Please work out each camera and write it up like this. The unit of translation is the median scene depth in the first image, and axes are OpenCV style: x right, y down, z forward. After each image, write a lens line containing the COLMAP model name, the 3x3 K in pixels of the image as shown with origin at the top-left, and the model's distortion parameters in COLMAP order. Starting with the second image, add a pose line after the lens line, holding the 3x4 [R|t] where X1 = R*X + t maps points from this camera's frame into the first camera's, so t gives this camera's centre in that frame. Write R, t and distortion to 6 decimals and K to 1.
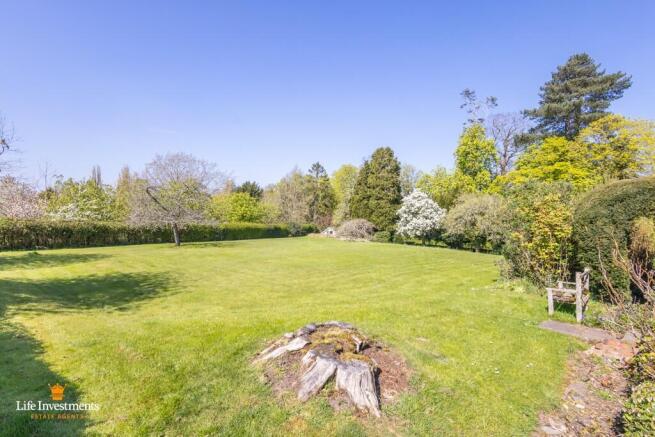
lens RADIAL K [[299.2, 0, 326.9], [0, 299.2, 215.3], [0, 0, 1]] dist [0.012519, 0.000300]
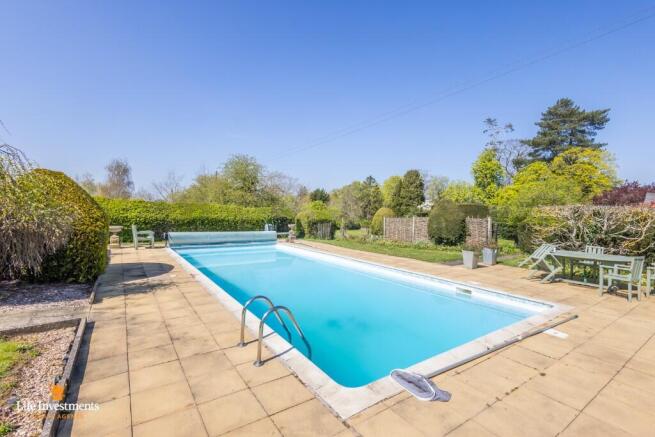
lens RADIAL K [[299.2, 0, 326.8], [0, 299.2, 218.6], [0, 0, 1]] dist [0.012519, 0.000300]
pose [[0.978506, 0.015438, -0.205639, 0.065060], [-0.012341, 0.999790, 0.016334, -0.006274], [0.205848, -0.013445, 0.978492, -0.402382]]
